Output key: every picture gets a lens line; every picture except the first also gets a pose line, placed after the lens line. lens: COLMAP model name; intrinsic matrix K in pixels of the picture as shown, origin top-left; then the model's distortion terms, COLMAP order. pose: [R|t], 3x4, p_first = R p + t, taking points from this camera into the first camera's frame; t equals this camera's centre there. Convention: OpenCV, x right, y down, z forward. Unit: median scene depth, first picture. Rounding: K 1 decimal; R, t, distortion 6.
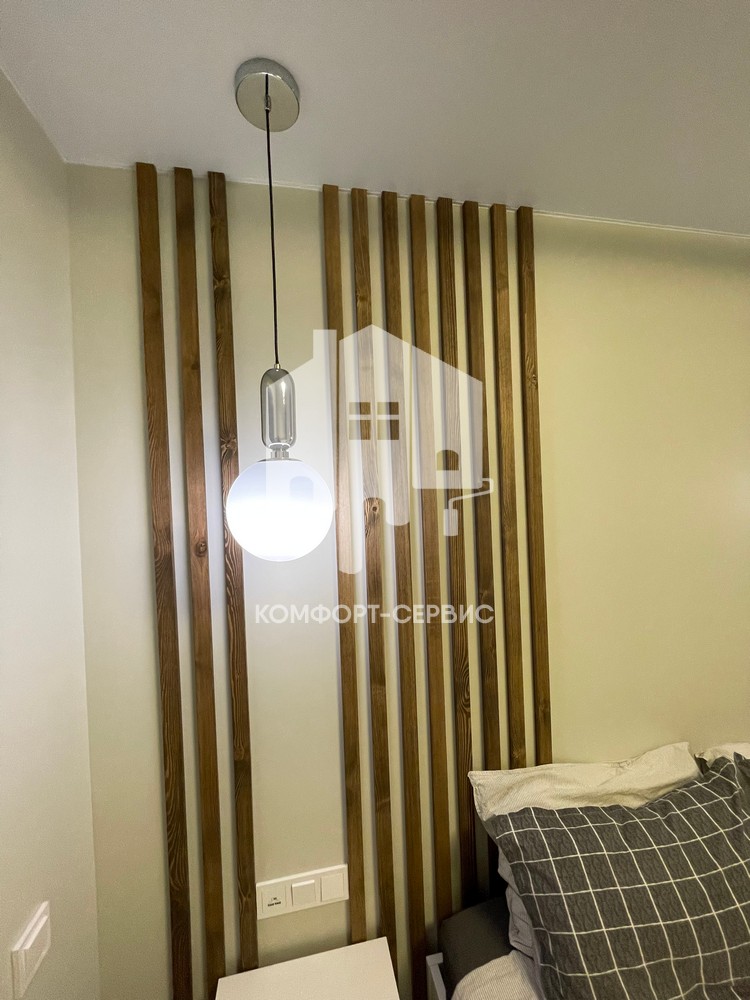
lens RADIAL K [[403.9, 0, 375.7], [0, 403.9, 498.5], [0, 0, 1]] dist [-0.001319, -0.000532]
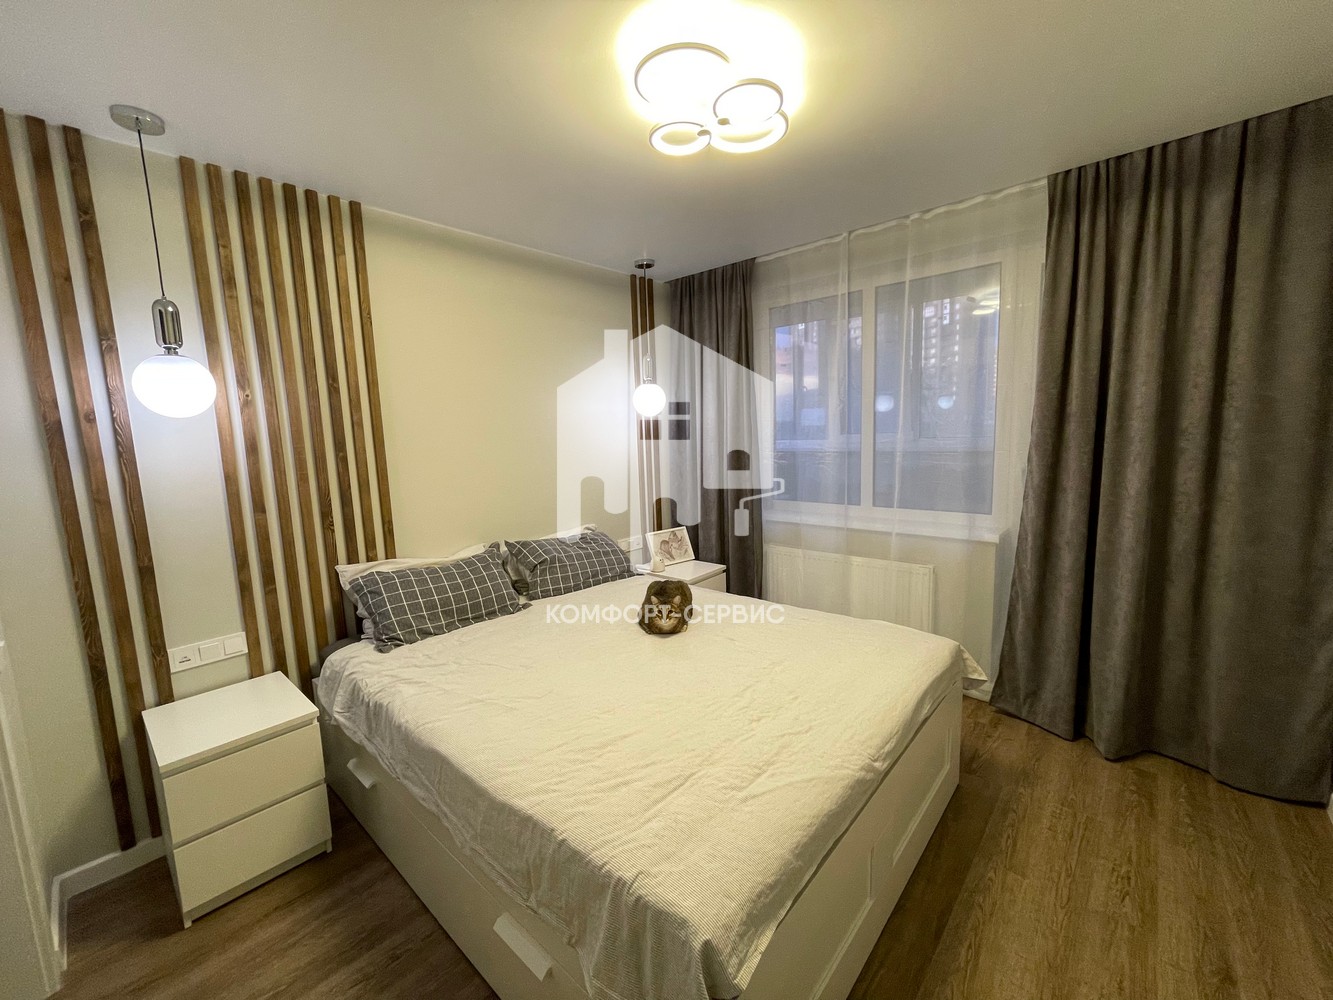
lens RADIAL K [[538.5, 0, 668.8], [0, 538.5, 498.0], [0, 0, 1]] dist [-0.001319, -0.000532]
pose [[0.802419, -0.067334, 0.592950, 0.043592], [0.004860, 0.994318, 0.106335, 0.197734], [-0.596741, -0.082444, 0.798187, -1.540242]]
